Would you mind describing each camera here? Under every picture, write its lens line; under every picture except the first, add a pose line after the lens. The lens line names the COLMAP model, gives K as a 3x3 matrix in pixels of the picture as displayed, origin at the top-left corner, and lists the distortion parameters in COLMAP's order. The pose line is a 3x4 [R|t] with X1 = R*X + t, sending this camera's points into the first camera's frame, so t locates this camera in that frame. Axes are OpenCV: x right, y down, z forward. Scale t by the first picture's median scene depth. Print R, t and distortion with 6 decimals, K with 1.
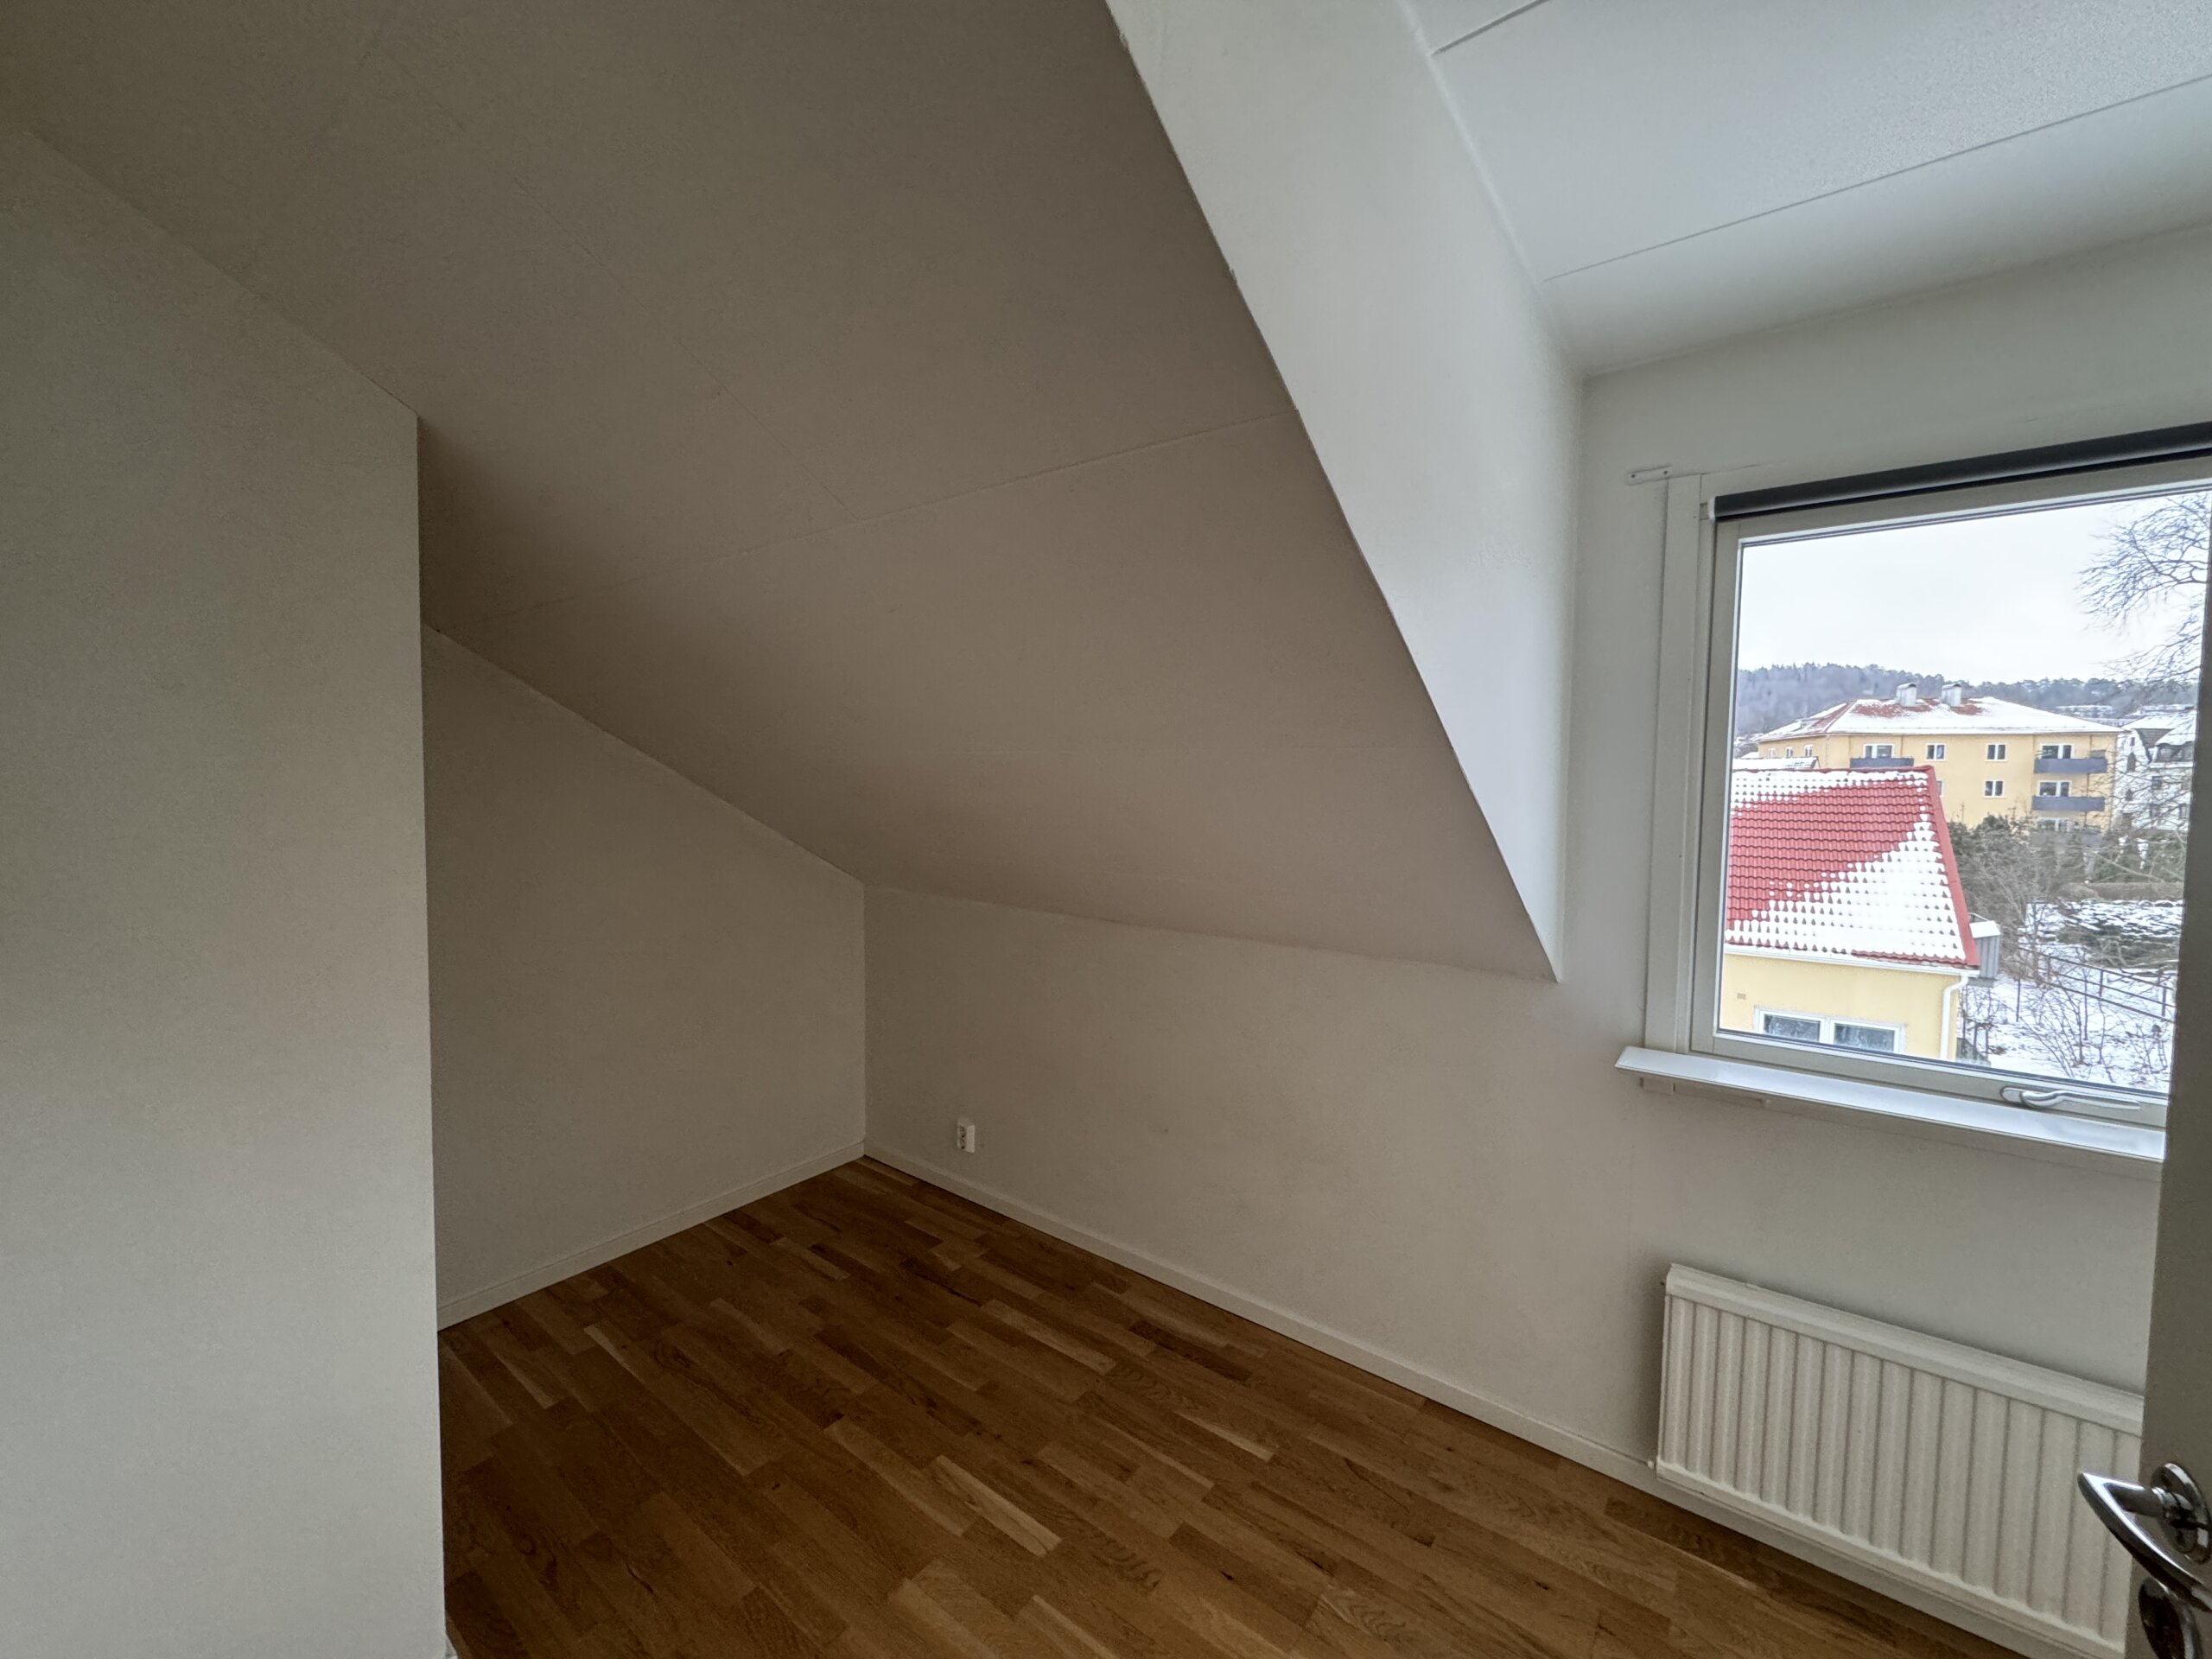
lens RADIAL K [[876.0, 0, 1098.9], [0, 876.0, 835.6], [0, 0, 1]] dist [-0.000128, 0.000020]
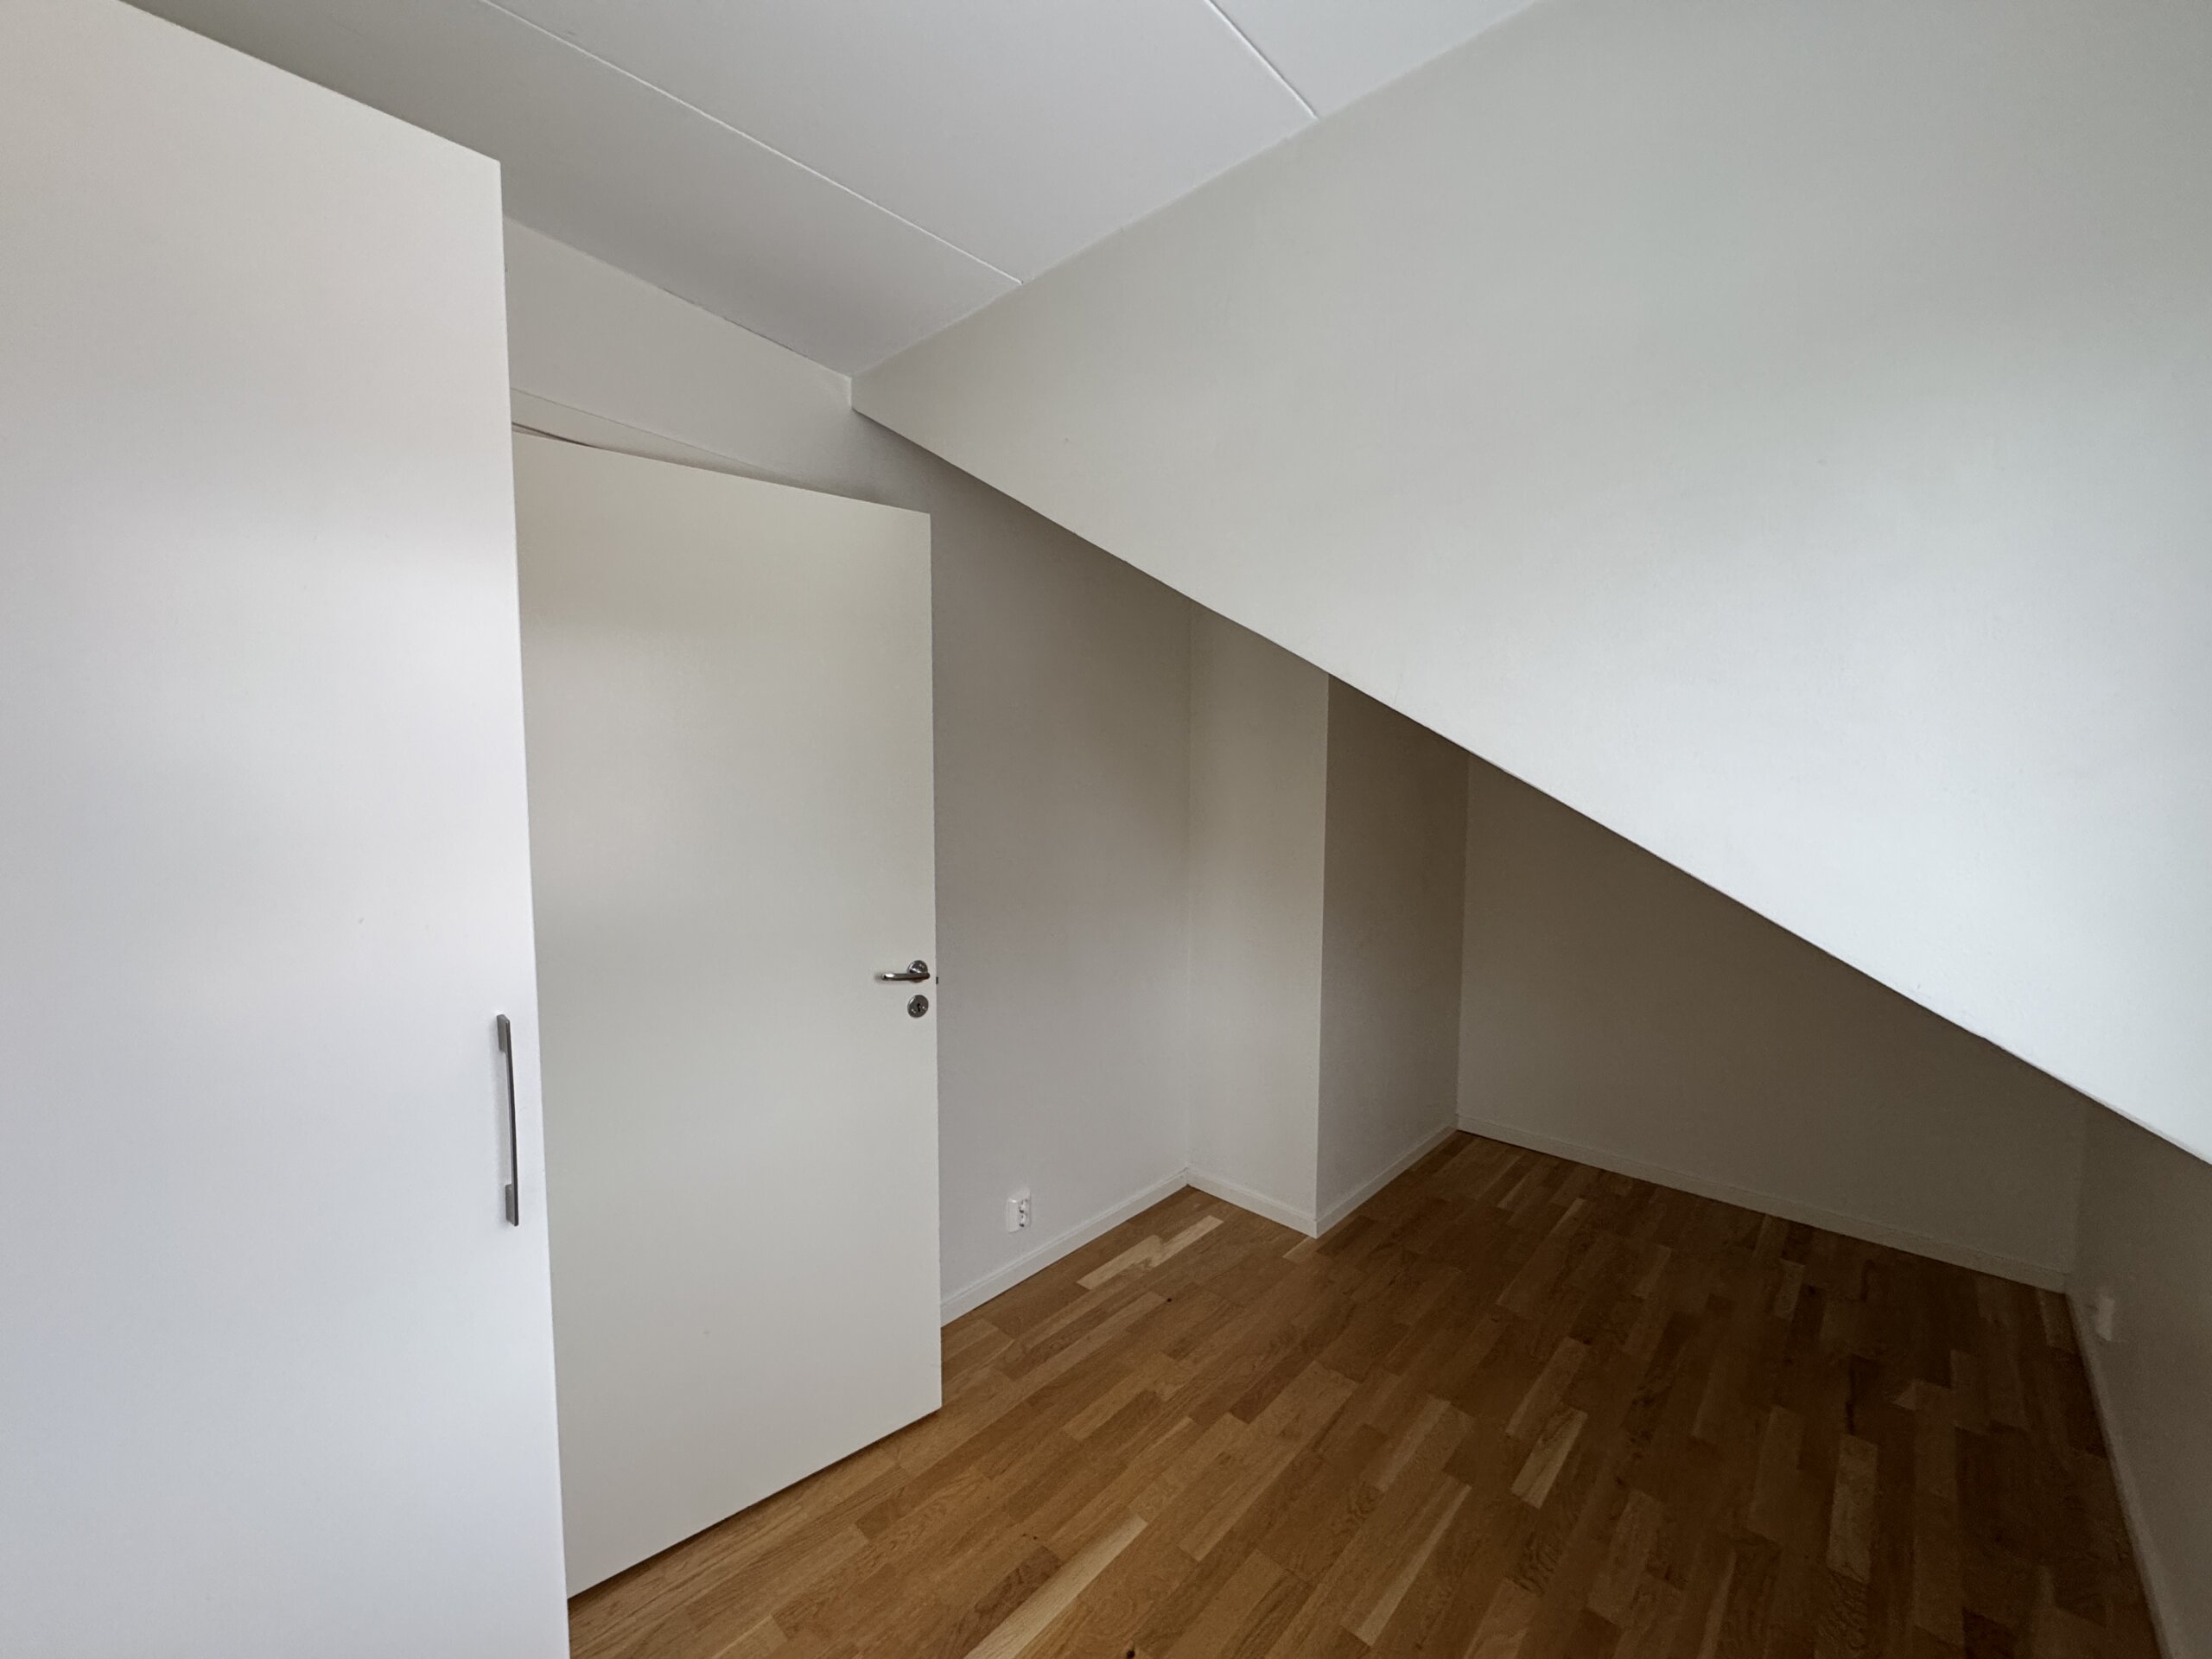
lens RADIAL K [[876.0, 0, 1099.4], [0, 876.0, 827.9], [0, 0, 1]] dist [-0.000128, 0.000020]
pose [[-0.090462, 0.063230, -0.993891, 0.737457], [-0.059151, 0.995879, 0.068741, -0.016988], [0.994142, 0.065008, -0.086349, 0.405182]]
